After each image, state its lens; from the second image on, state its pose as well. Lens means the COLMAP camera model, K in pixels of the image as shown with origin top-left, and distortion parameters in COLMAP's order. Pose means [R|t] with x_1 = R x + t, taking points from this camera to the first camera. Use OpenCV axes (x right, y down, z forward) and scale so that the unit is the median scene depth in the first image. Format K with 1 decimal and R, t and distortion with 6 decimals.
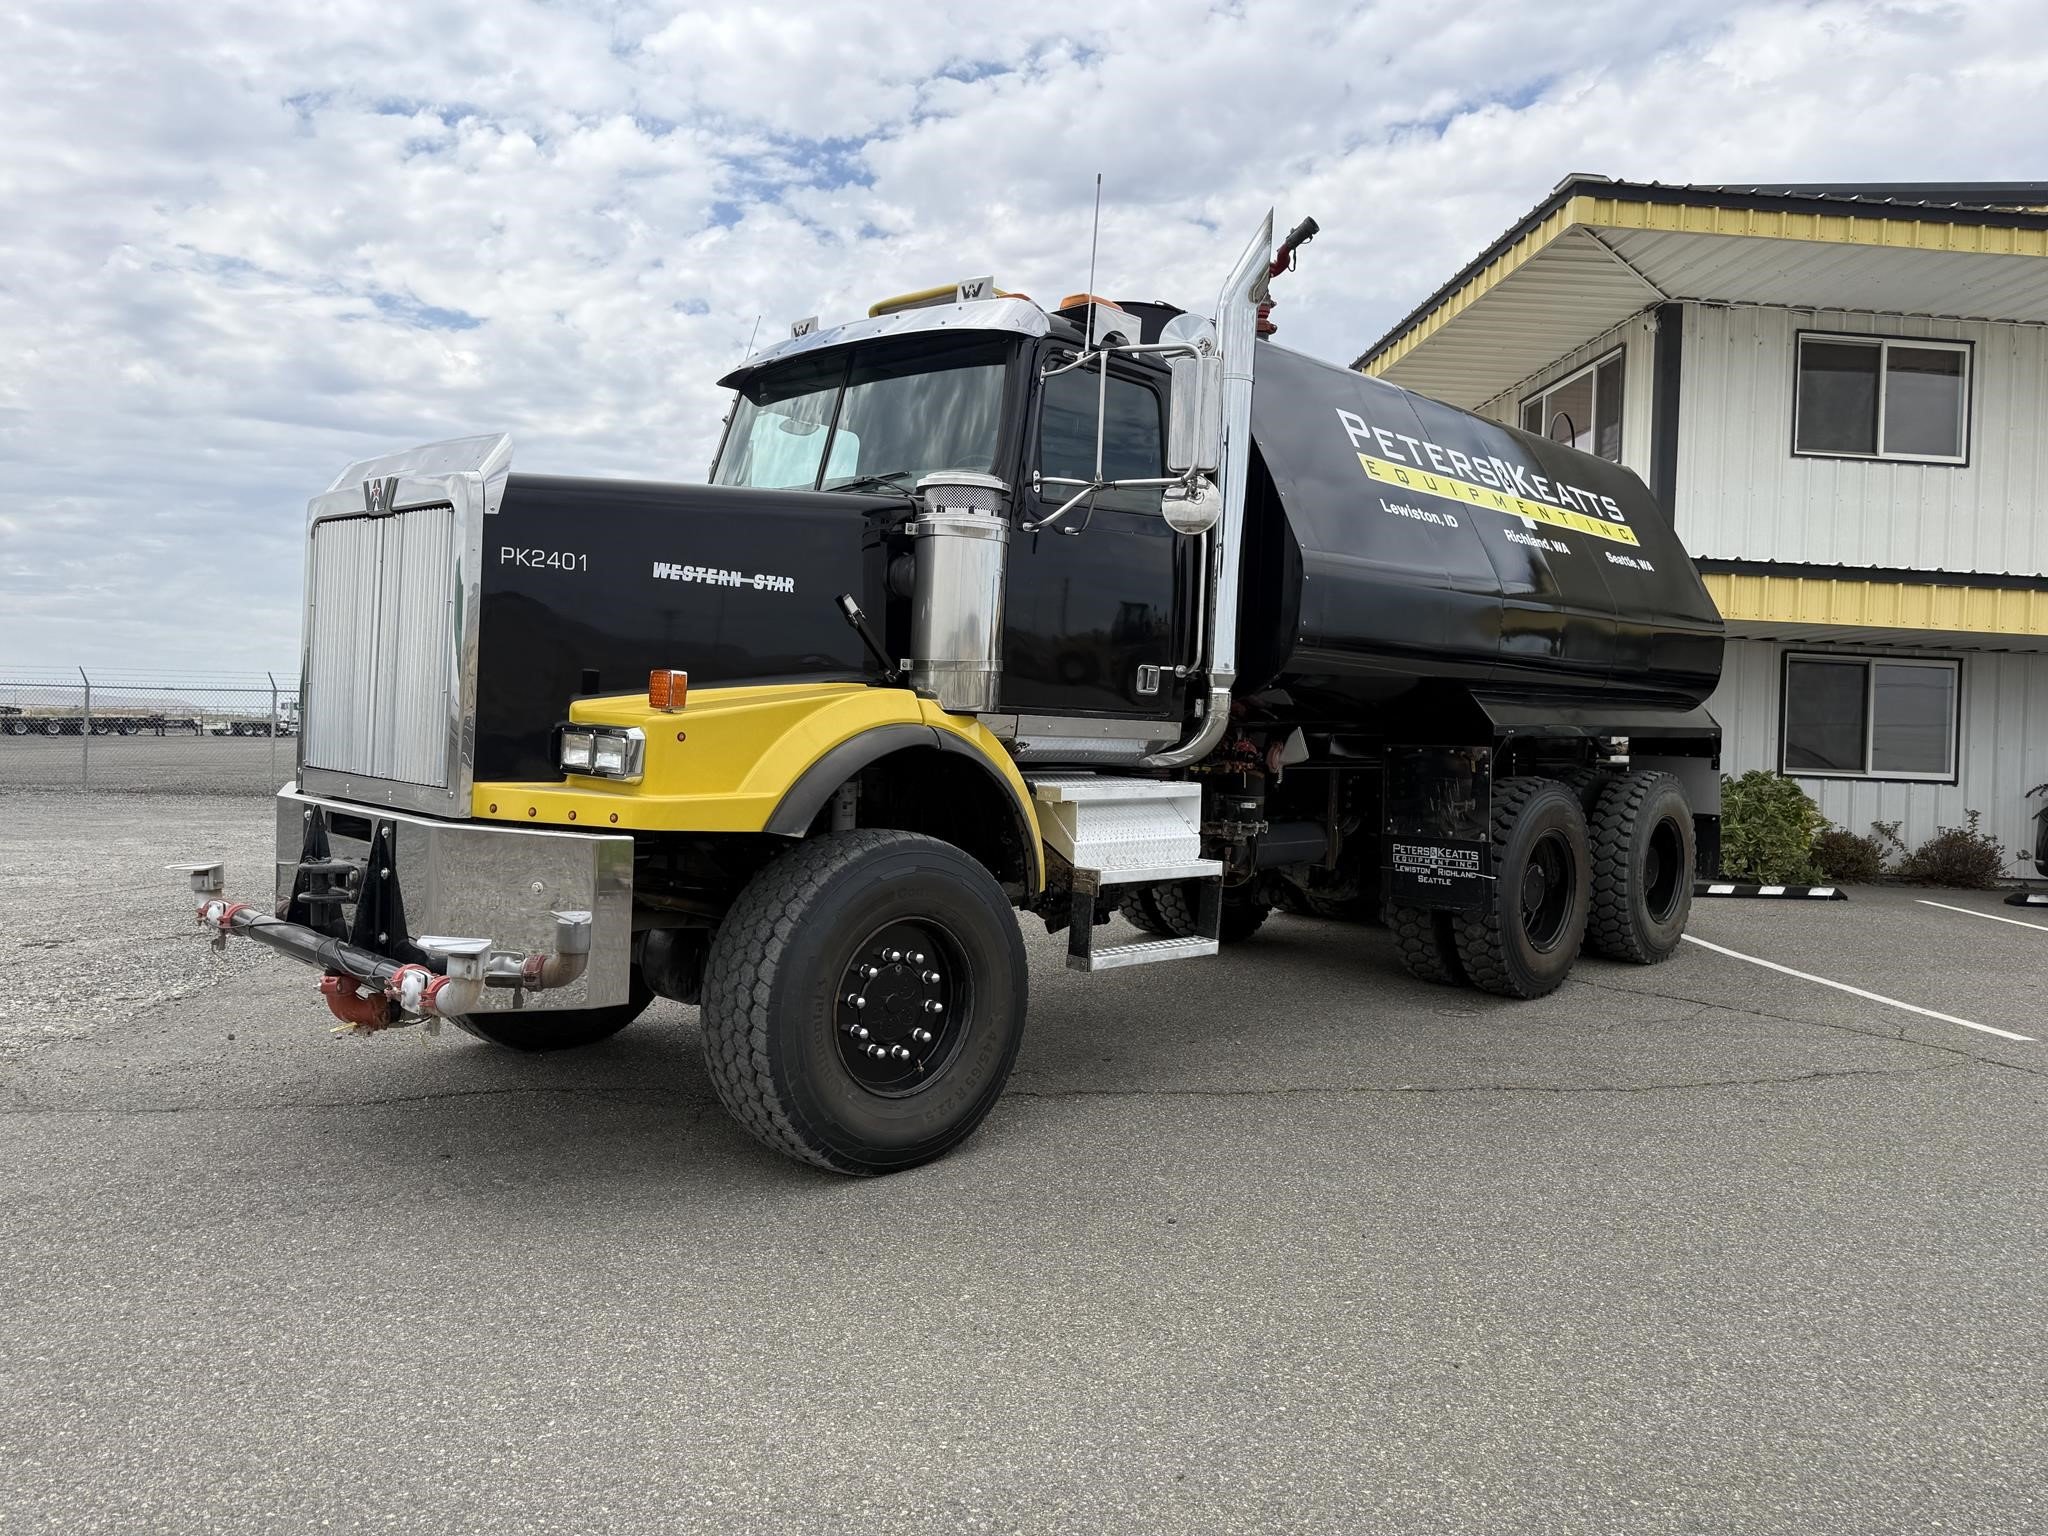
lens RADIAL K [[1479.8, 0, 1024.0], [0, 1479.8, 768.0], [0, 0, 1]] dist [0.042235, -0.038343]
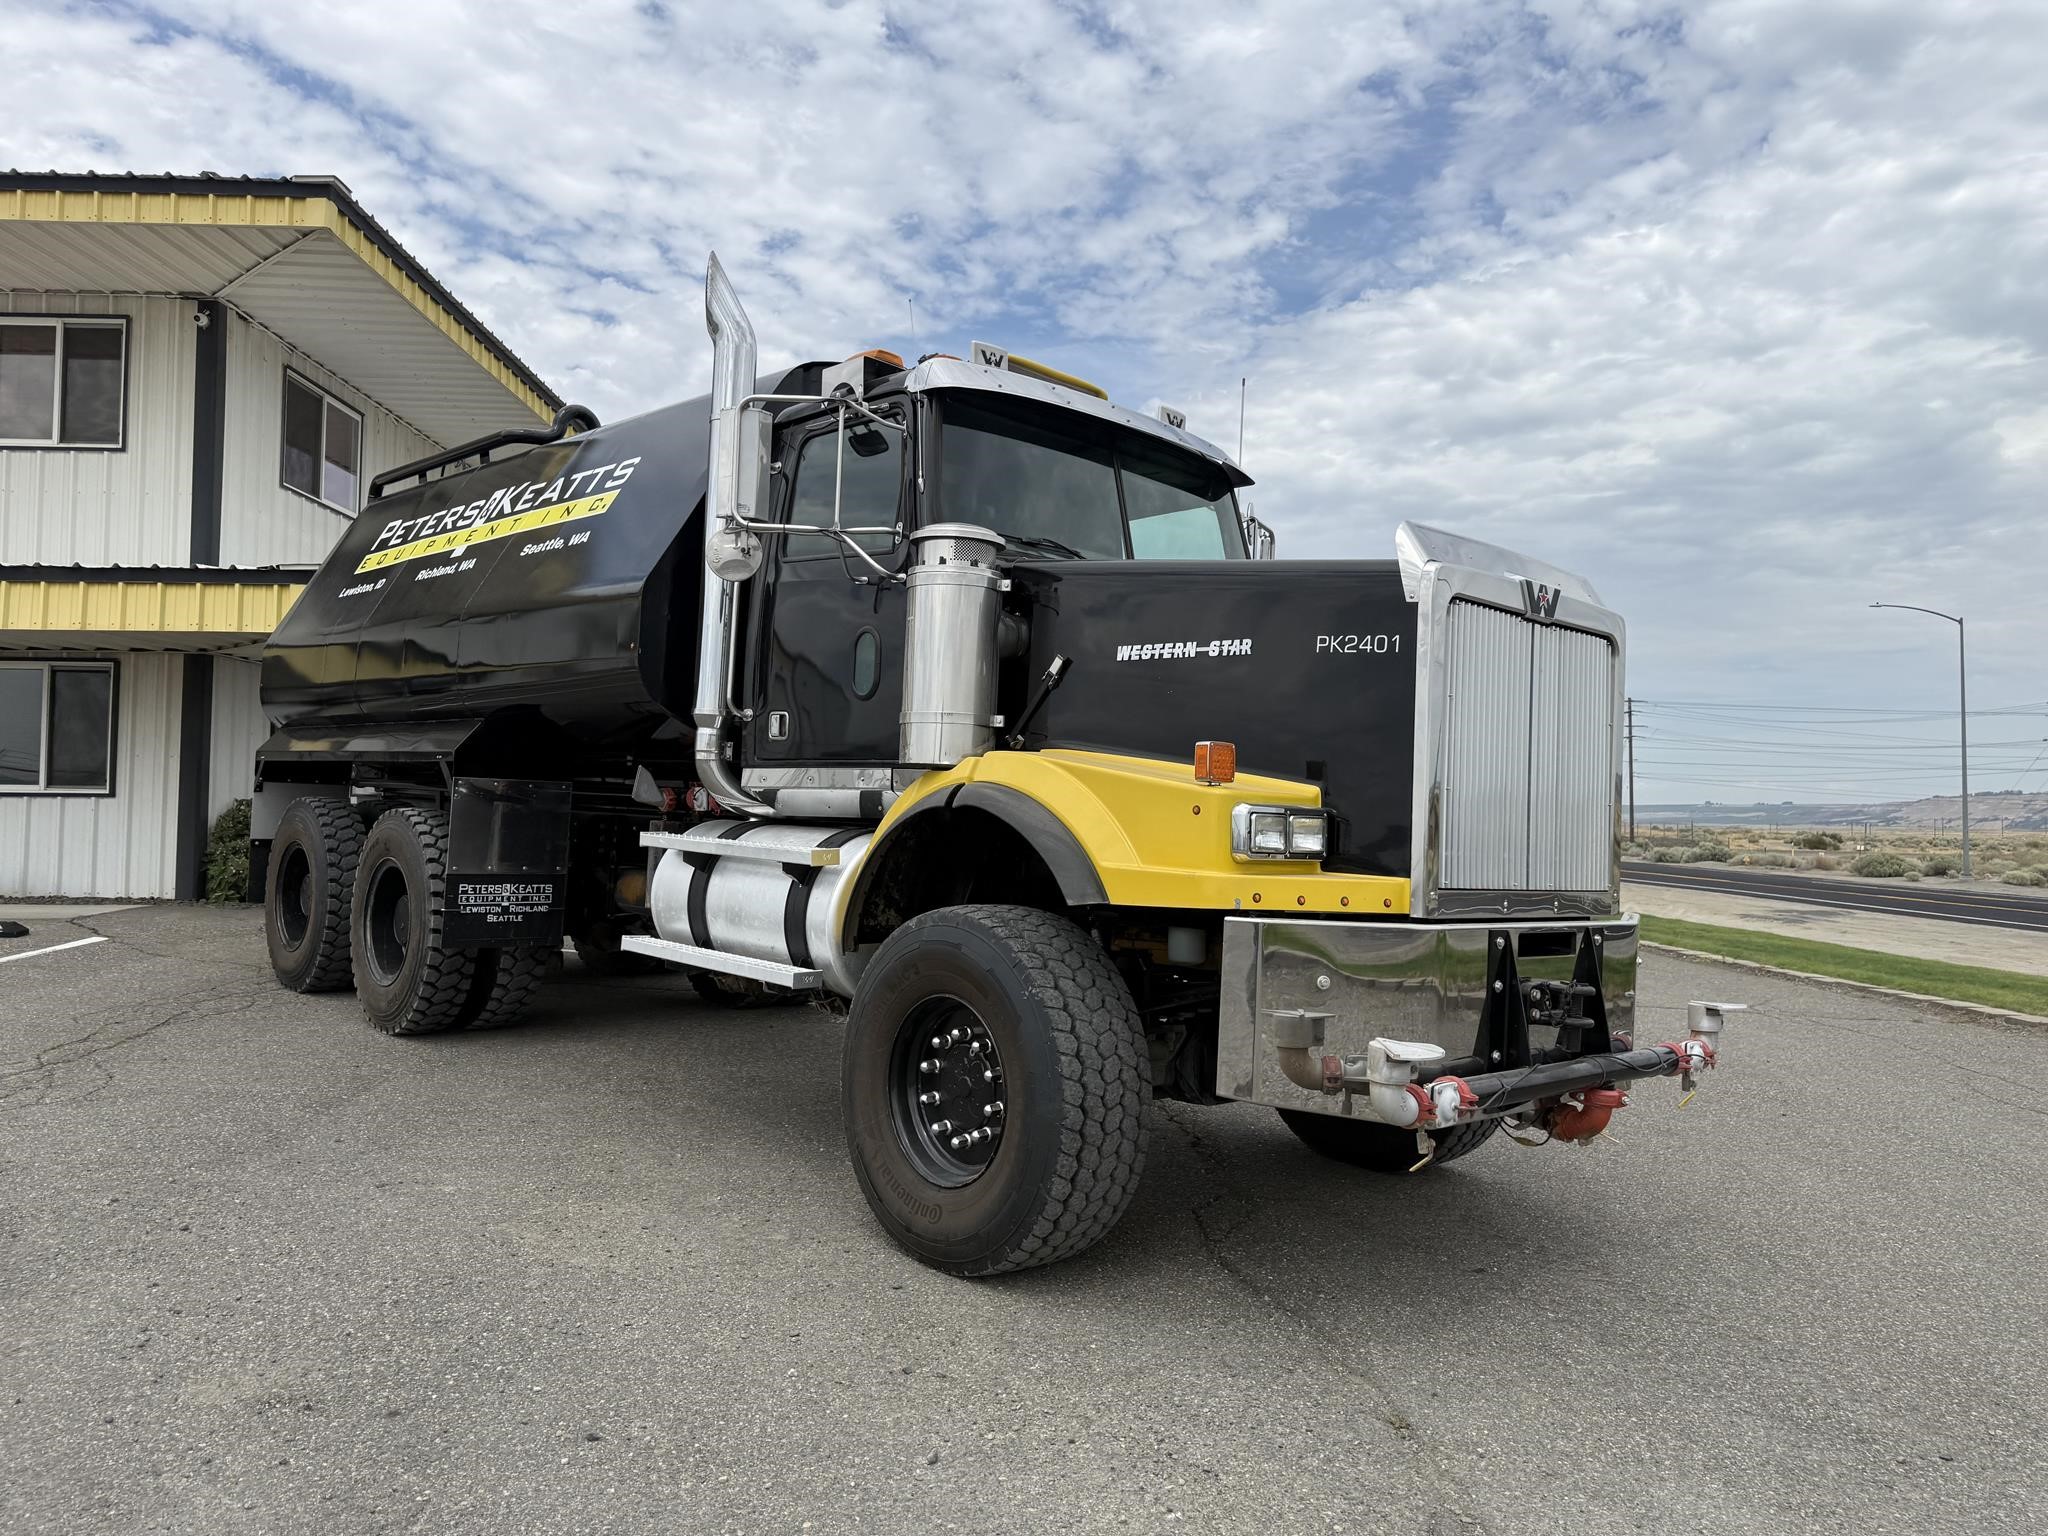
lens RADIAL K [[1435.2, 0, 1024.0], [0, 1435.2, 768.0], [0, 0, 1]] dist [-0.005086, -0.004083]
pose [[0.051903, -0.003249, 0.998647, -0.665680], [-0.018402, 0.999822, 0.004210, -0.034625], [-0.998483, -0.018595, 0.051834, 0.620195]]
